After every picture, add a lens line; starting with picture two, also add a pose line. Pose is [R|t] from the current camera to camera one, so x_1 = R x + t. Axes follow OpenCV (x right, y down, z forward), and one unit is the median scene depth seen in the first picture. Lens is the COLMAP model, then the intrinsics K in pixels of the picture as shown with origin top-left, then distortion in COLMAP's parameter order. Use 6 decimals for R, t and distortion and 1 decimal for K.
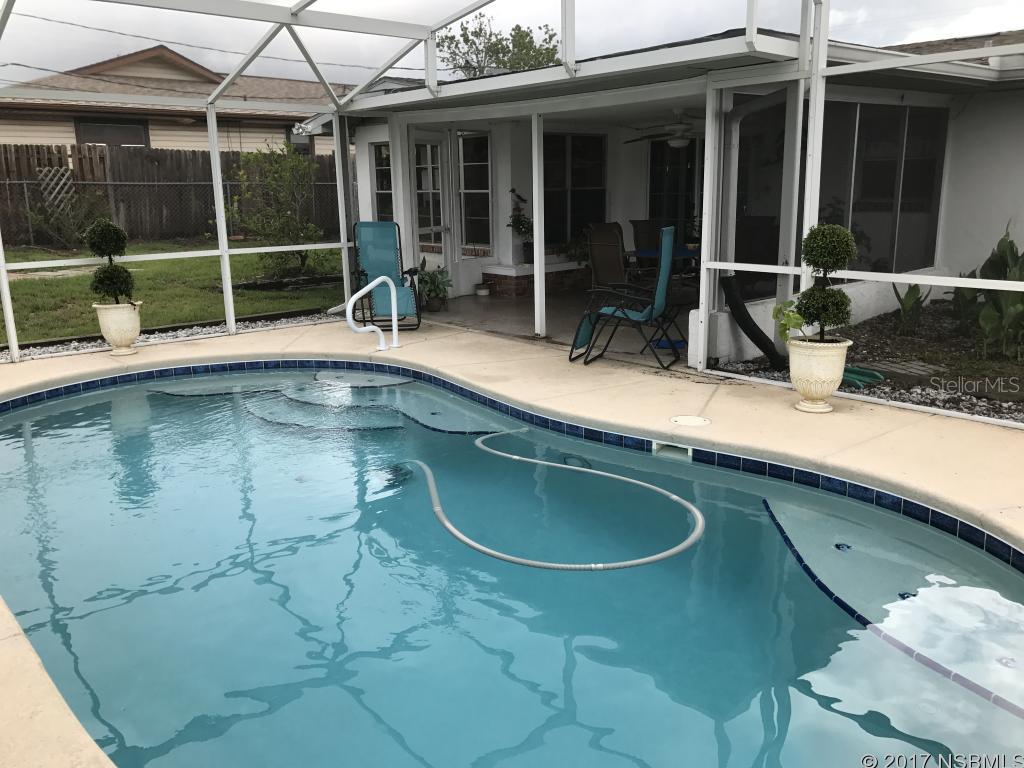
lens RADIAL K [[850.1, 0, 504.1], [0, 850.1, 385.0], [0, 0, 1]] dist [0.033391, -0.050303]
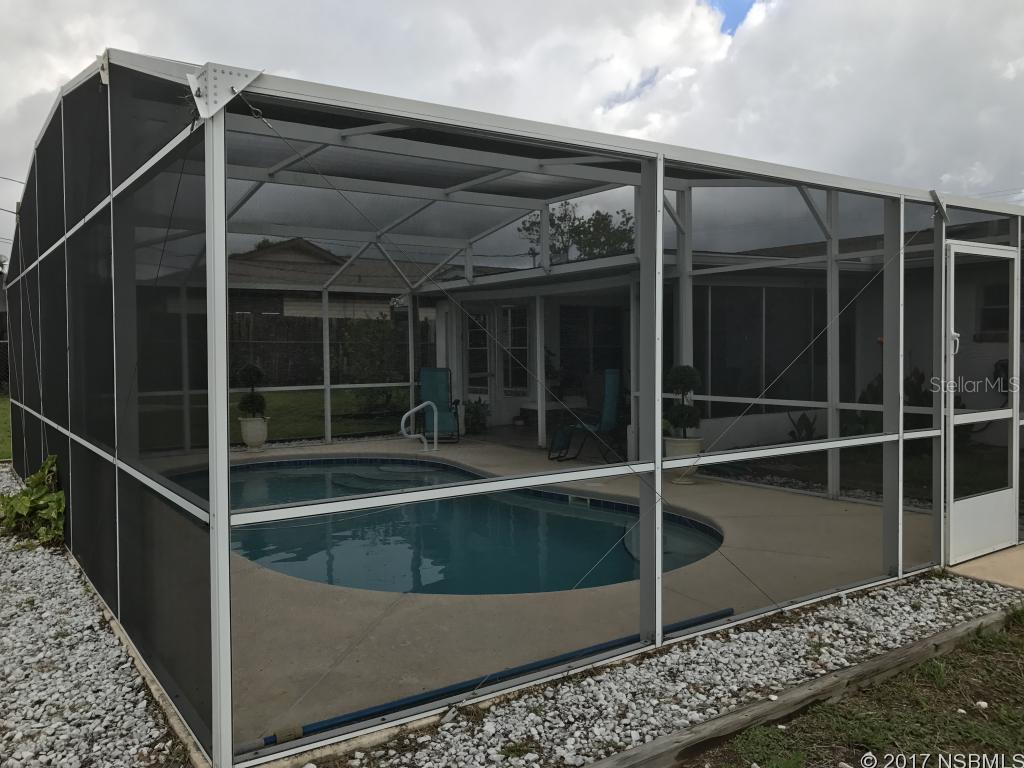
lens RADIAL K [[850.1, 0, 518.3], [0, 850.1, 383.2], [0, 0, 1]] dist [0.033391, -0.050303]
pose [[0.993776, 0.008313, -0.111085, 0.123791], [-0.028864, 0.982369, -0.184708, 0.075869], [0.107591, 0.186765, 0.976495, -0.300710]]
